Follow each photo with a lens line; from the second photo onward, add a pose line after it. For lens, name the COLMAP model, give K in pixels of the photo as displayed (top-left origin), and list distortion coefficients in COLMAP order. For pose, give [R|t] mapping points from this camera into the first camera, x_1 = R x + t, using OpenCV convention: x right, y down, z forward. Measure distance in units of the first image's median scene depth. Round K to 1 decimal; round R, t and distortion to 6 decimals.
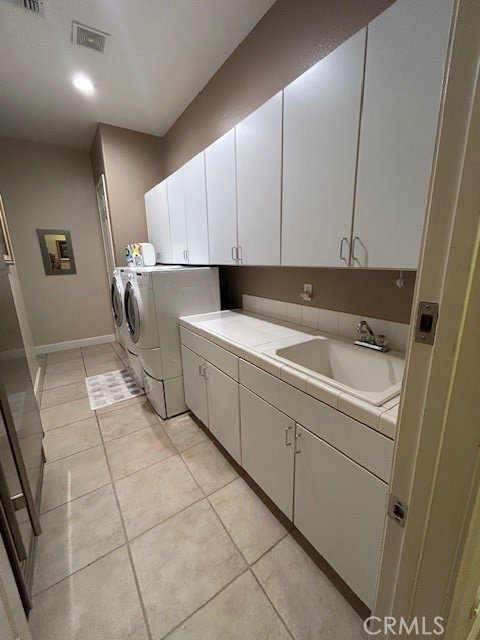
lens RADIAL K [[258.1, 0, 240.0], [0, 258.1, 320.0], [0, 0, 1]] dist [0.000650, 0.000117]
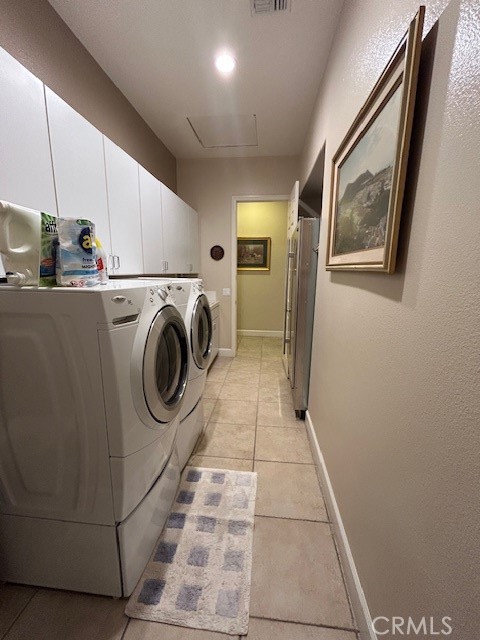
lens RADIAL K [[258.1, 0, 240.0], [0, 258.1, 320.0], [0, 0, 1]] dist [0.000650, 0.000117]
pose [[-0.762254, -0.113356, 0.637275, -1.141019], [0.150051, 0.926780, 0.344331, -0.367819], [-0.629645, 0.358092, -0.689432, 1.645715]]
